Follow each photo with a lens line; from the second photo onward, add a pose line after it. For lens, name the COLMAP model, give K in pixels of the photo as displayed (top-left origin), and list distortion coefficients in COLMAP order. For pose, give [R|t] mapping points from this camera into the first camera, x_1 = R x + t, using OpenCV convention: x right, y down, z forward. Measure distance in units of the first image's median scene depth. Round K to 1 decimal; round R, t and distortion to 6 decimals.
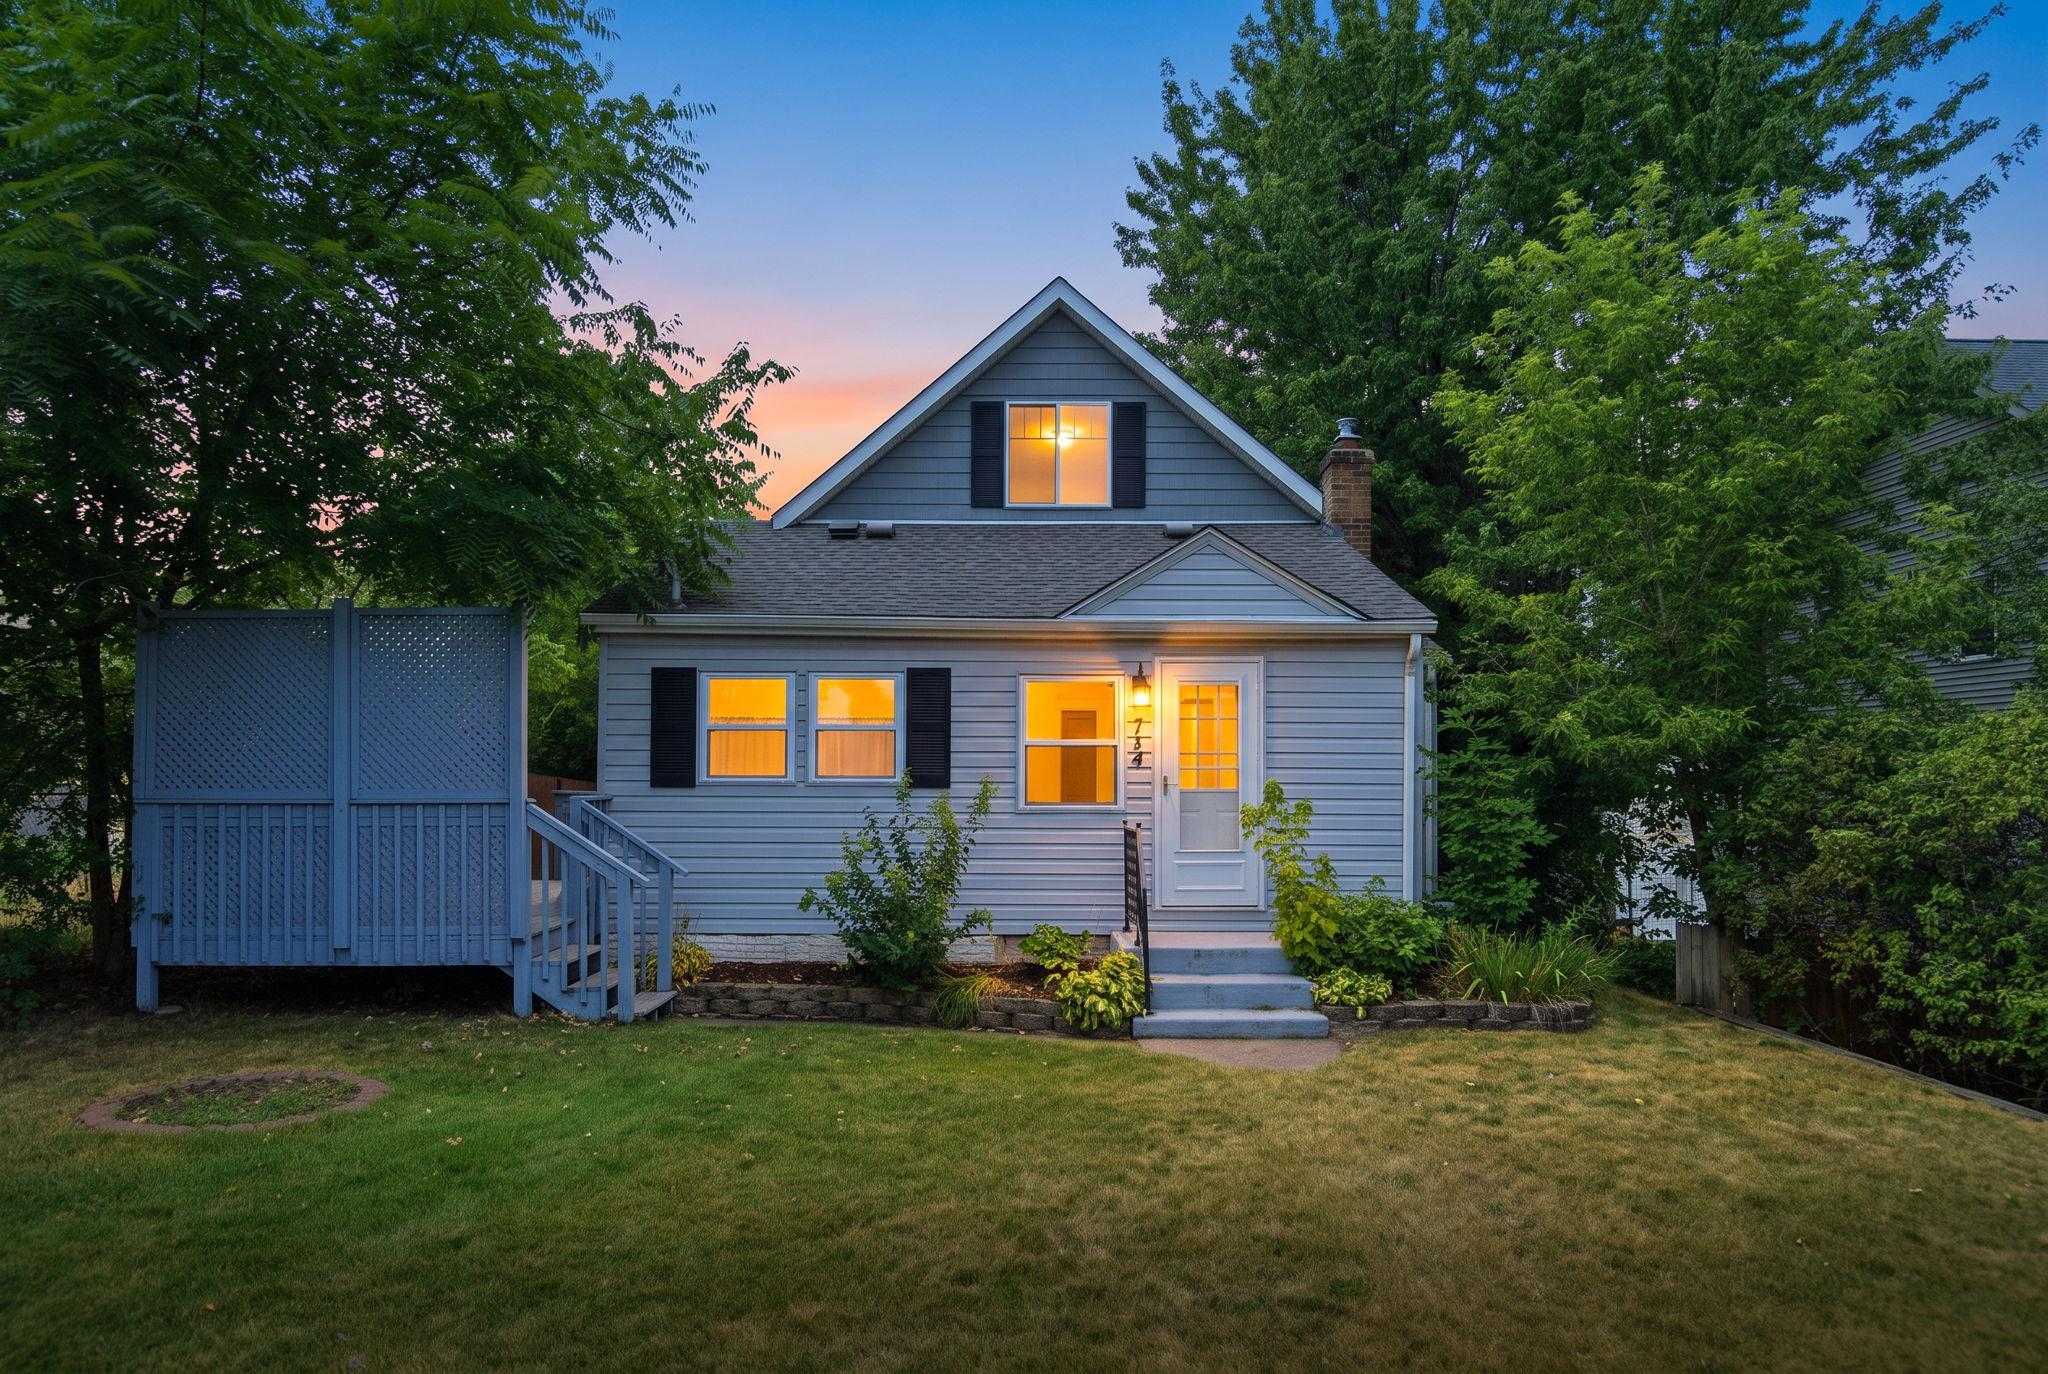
lens RADIAL K [[1212.2, 0, 1021.0], [0, 1212.2, 749.0], [0, 0, 1]] dist [-0.002843, 0.000497]
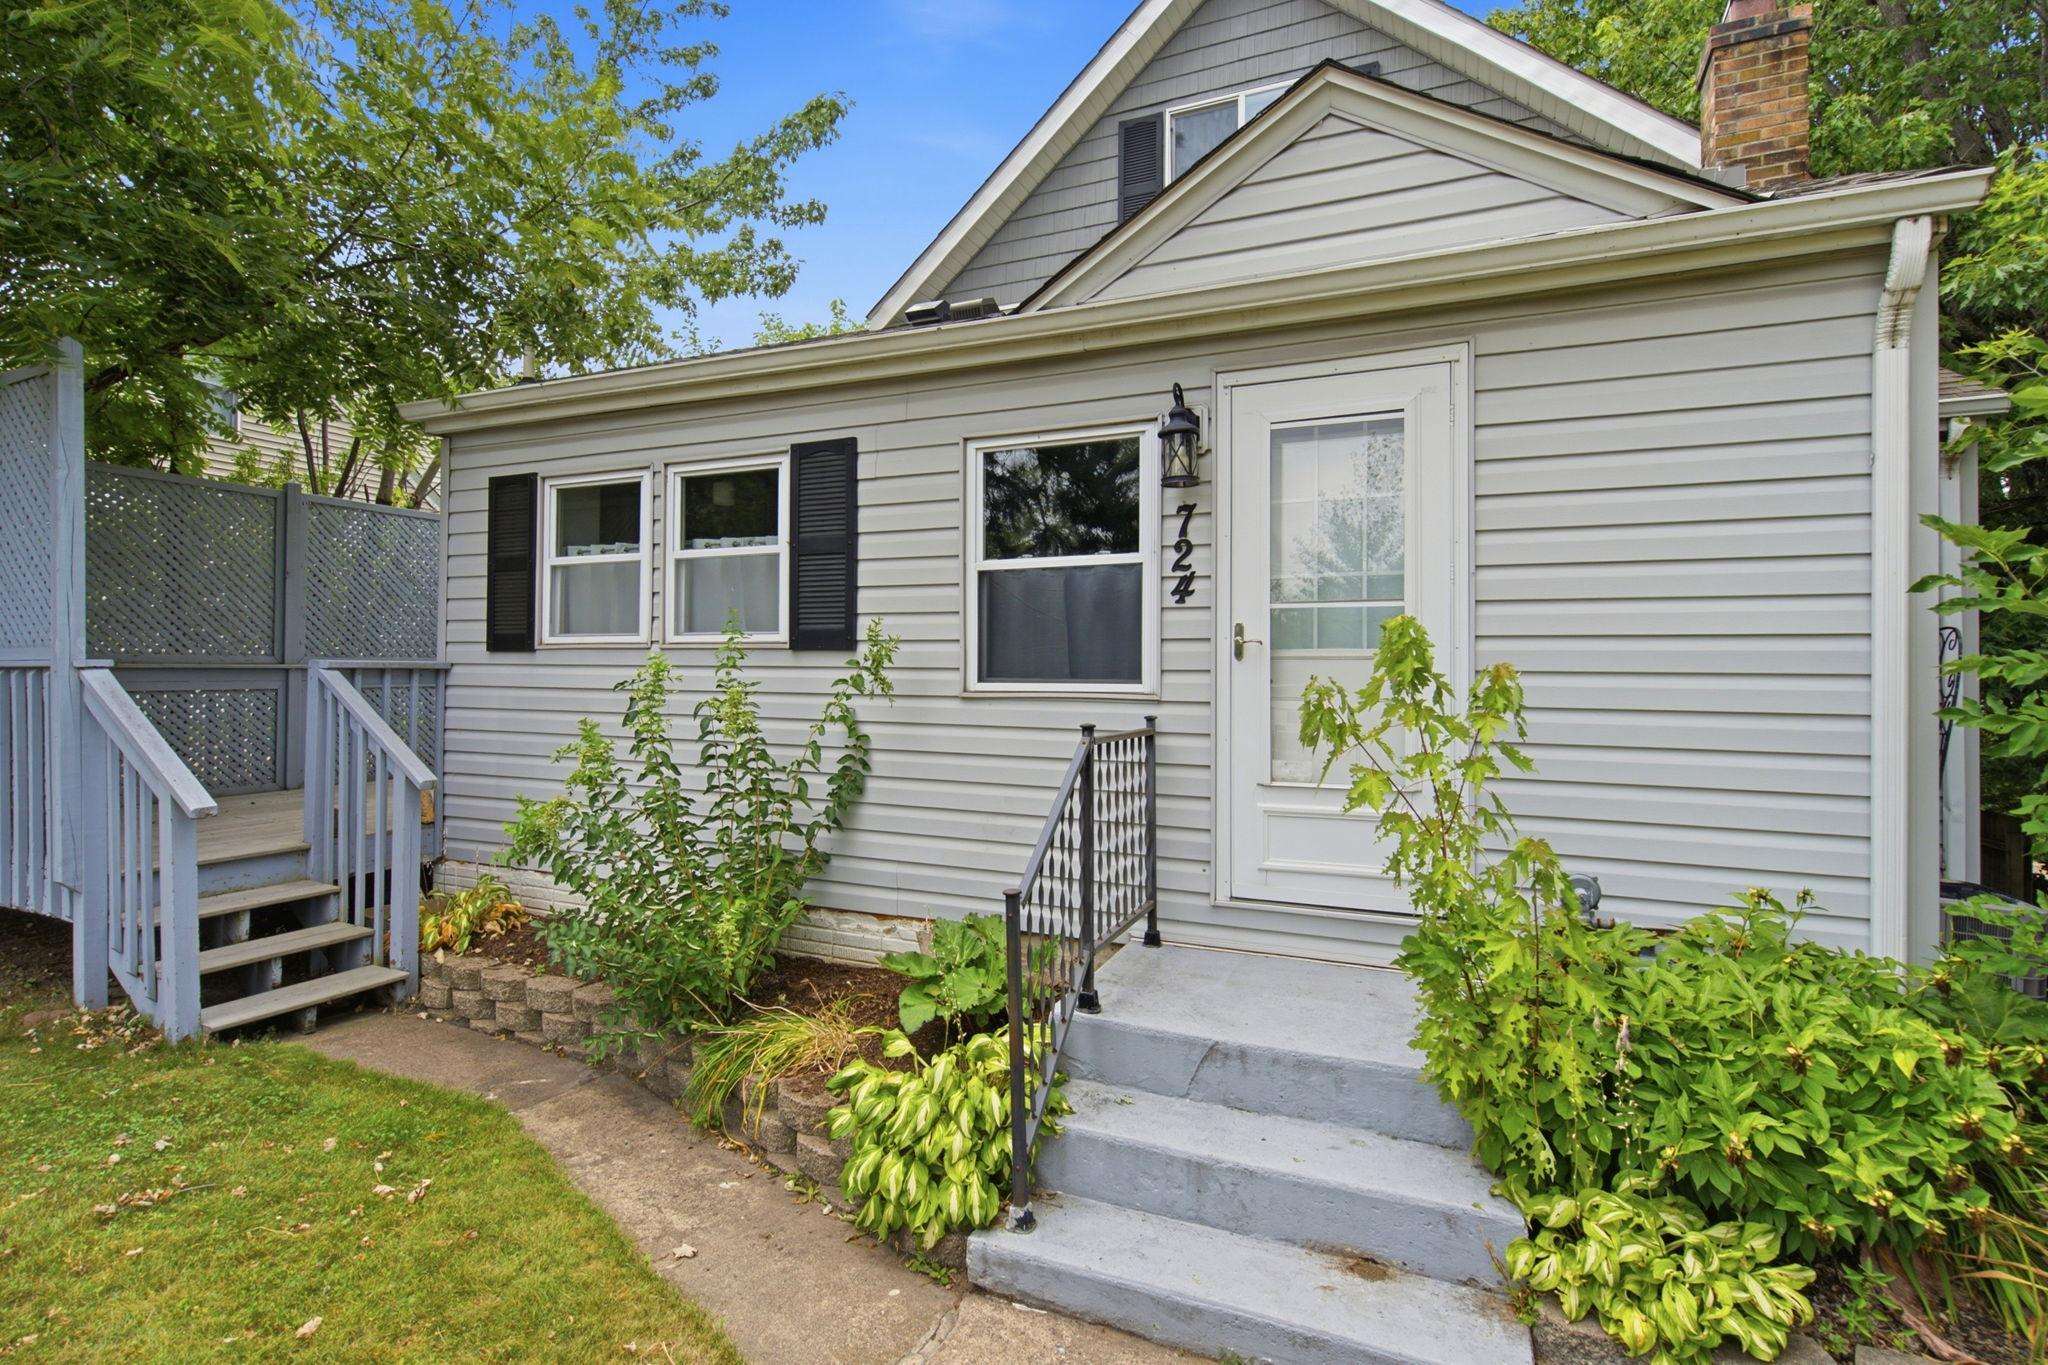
lens RADIAL K [[999.8, 0, 1020.6], [0, 999.8, 652.6], [0, 0, 1]] dist [-0.010070, -0.001091]
pose [[0.911175, -0.003878, -0.412002, 0.205168], [0.005905, 0.999976, 0.003649, 0.031932], [0.411978, -0.005757, 0.911176, 0.618354]]
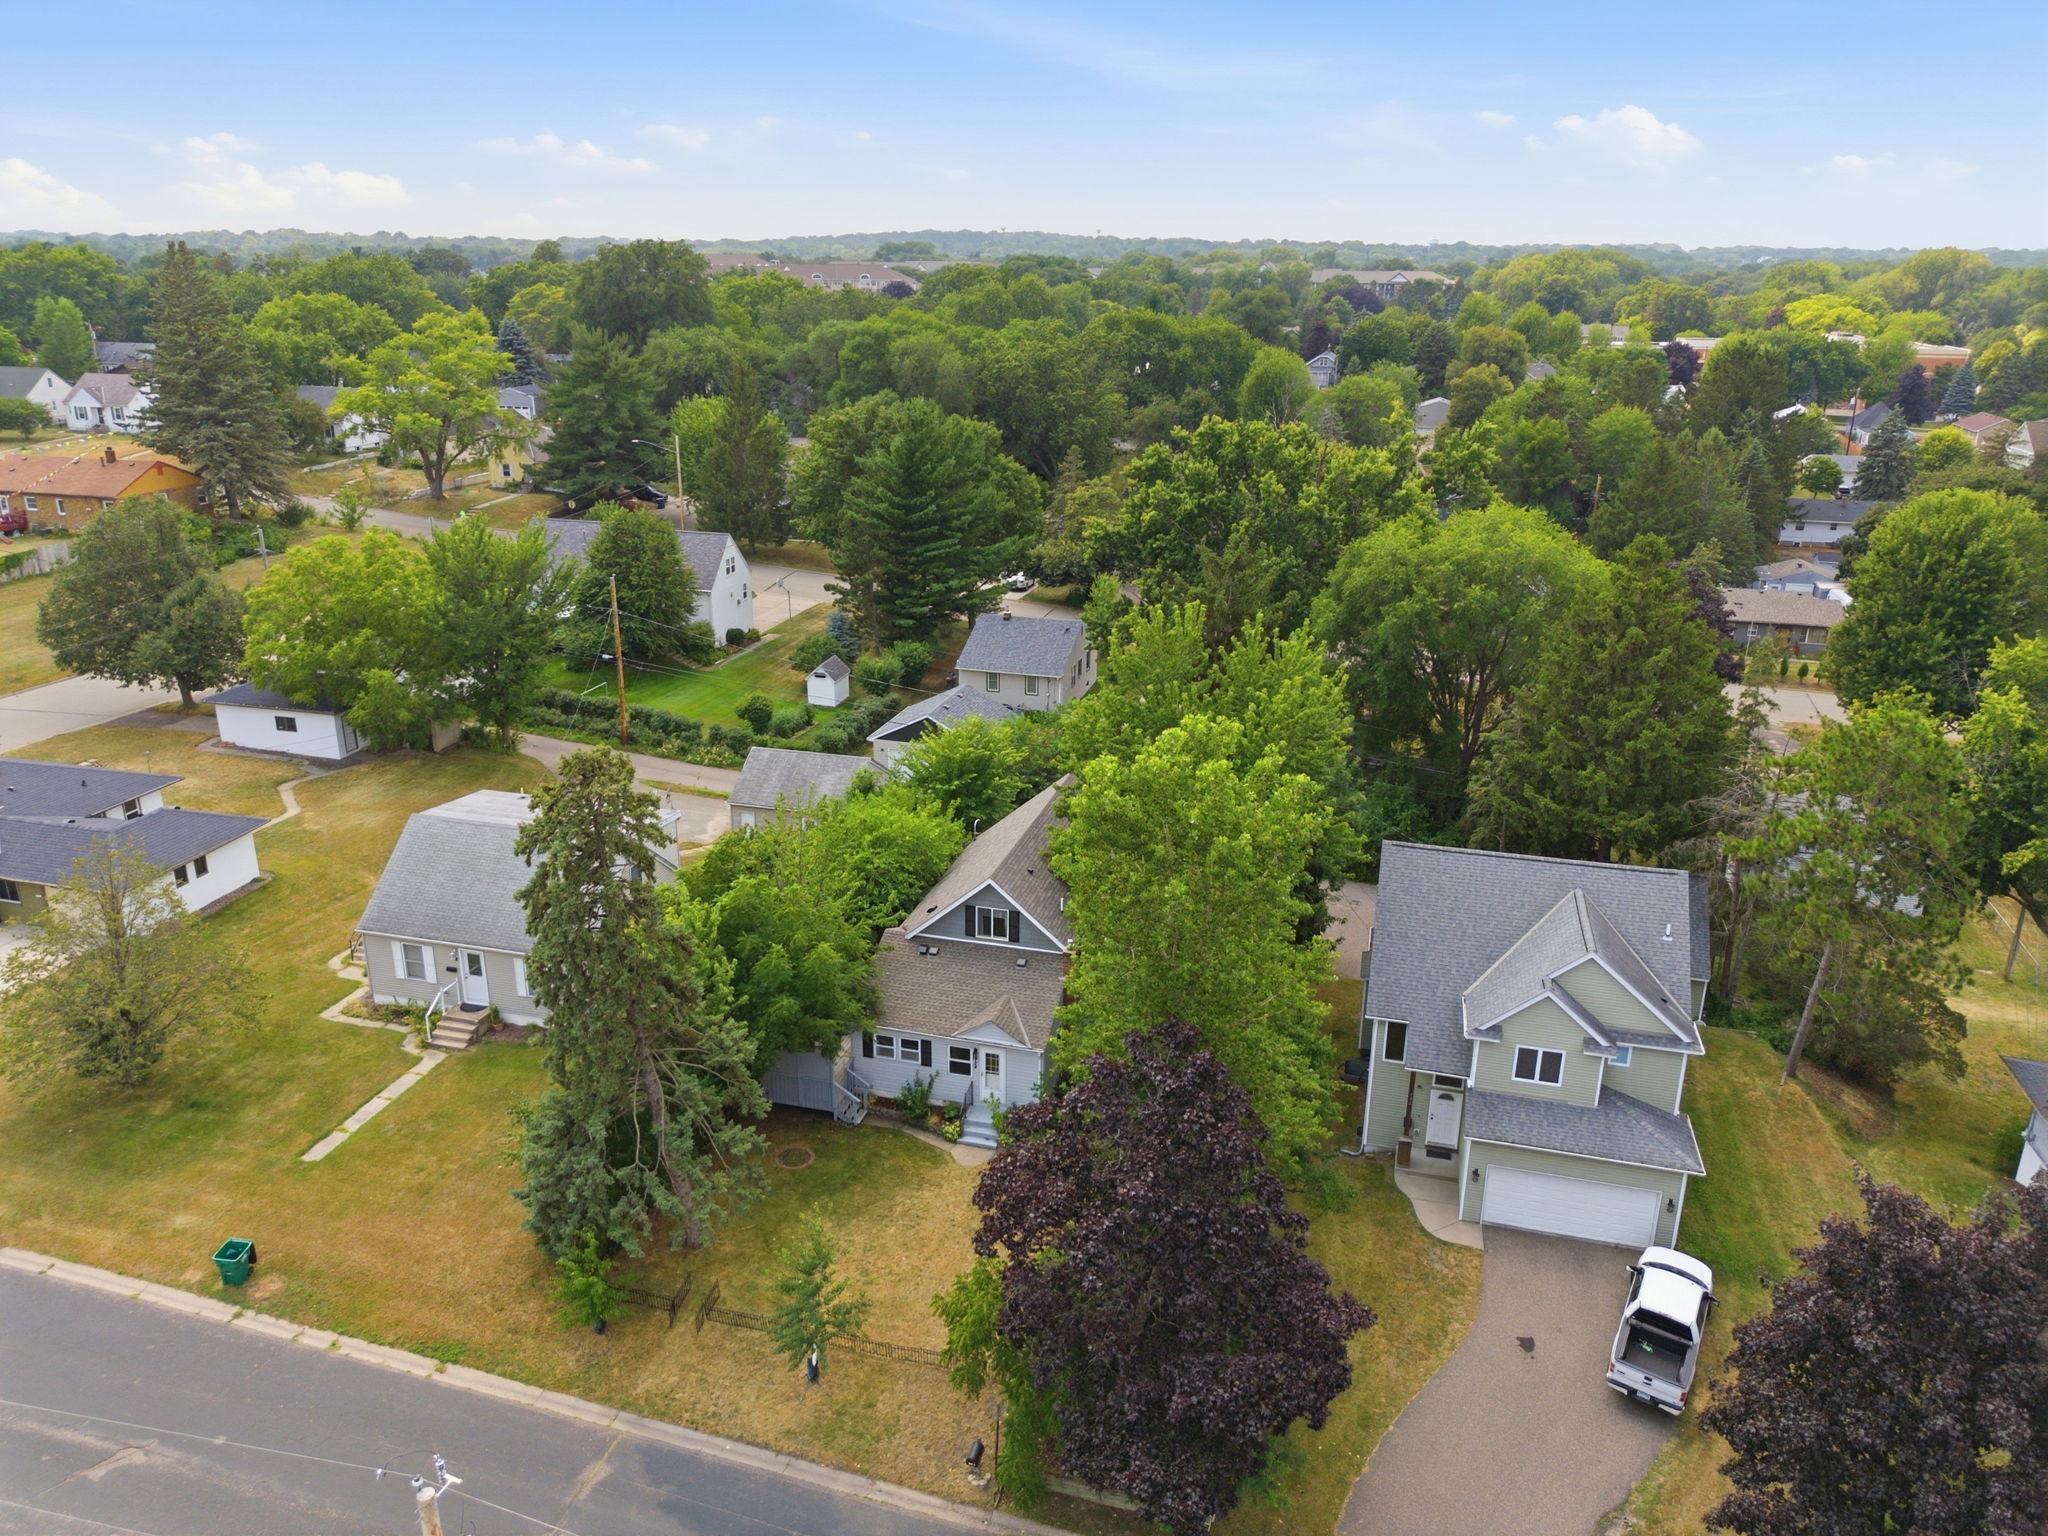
lens RADIAL K [[1467.0, 0, 1023.5], [0, 1467.0, 775.2], [0, 0, 1]] dist [0.048329, -0.031003]
pose [[0.960297, 0.096352, -0.261812, 1.463250], [0.009050, 0.927213, 0.374426, -2.775873], [0.278832, -0.361930, 0.889528, -3.010759]]
